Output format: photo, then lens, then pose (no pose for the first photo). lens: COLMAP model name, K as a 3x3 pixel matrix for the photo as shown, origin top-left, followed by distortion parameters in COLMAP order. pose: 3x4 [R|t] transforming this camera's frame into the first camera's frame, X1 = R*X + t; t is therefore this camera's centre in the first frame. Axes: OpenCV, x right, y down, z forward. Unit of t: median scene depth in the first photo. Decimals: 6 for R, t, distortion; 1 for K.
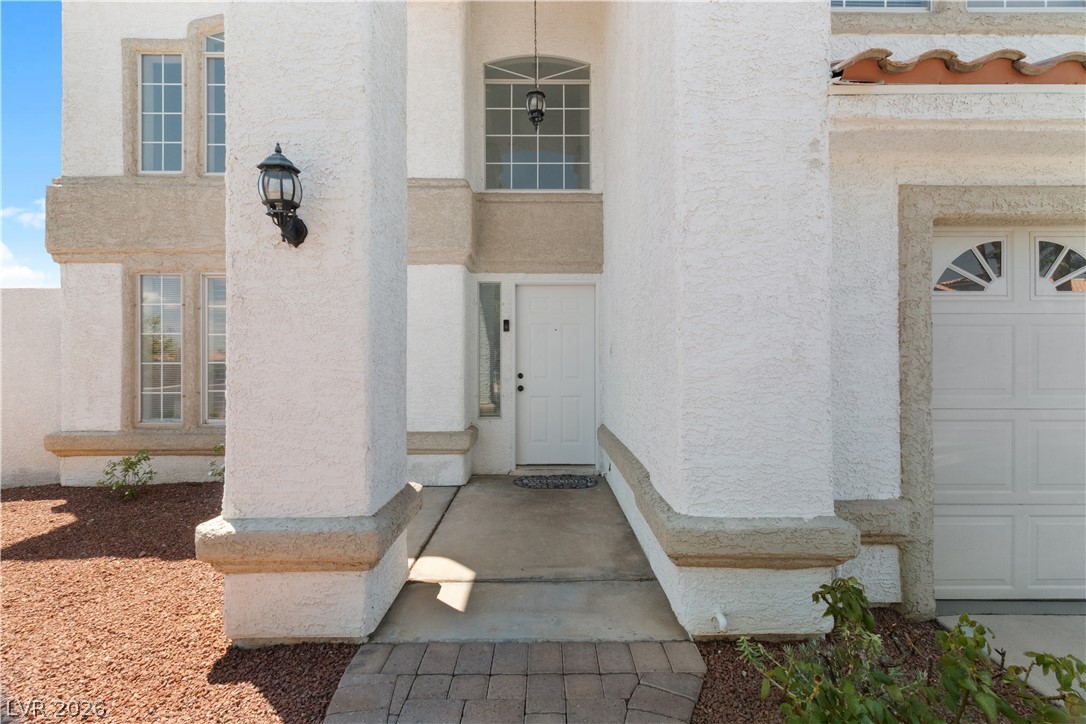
lens RADIAL K [[498.7, 0, 543.0], [0, 498.7, 362.0], [0, 0, 1]] dist [0.001296, 0.000123]
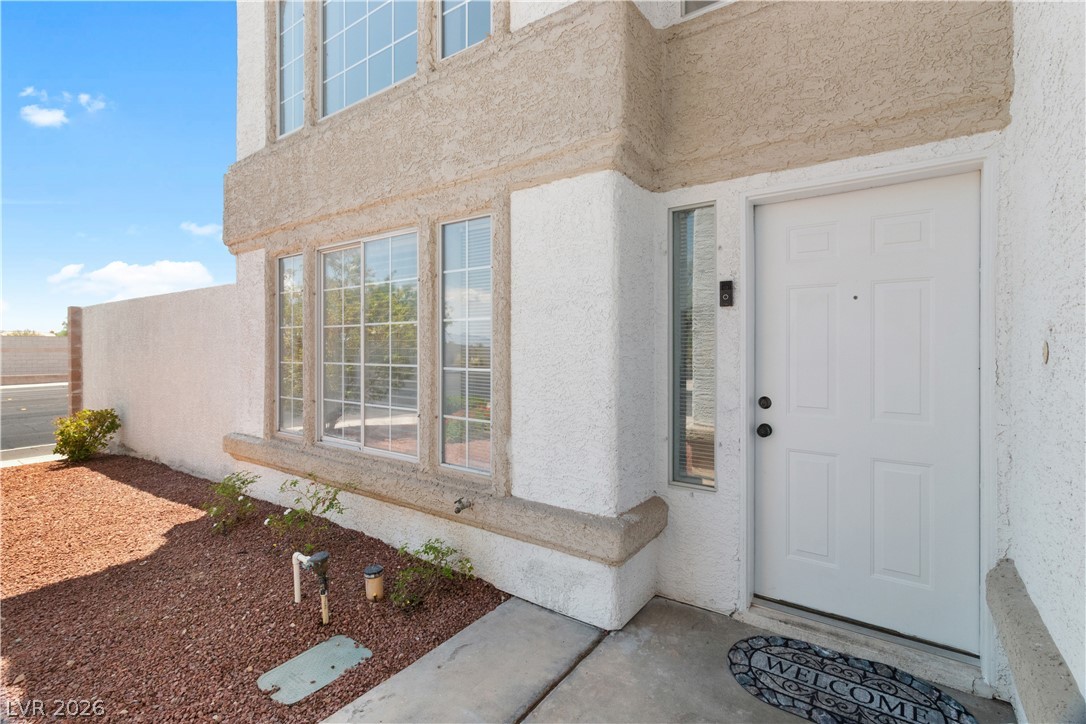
lens RADIAL K [[497.1, 0, 548.2], [0, 497.1, 347.4], [0, 0, 1]] dist [0.000375, -0.000001]
pose [[0.813184, 0.003111, -0.581999, 0.061354], [-0.005170, 0.999985, -0.001878, -0.021763], [0.581984, 0.004536, 0.813188, 0.537943]]
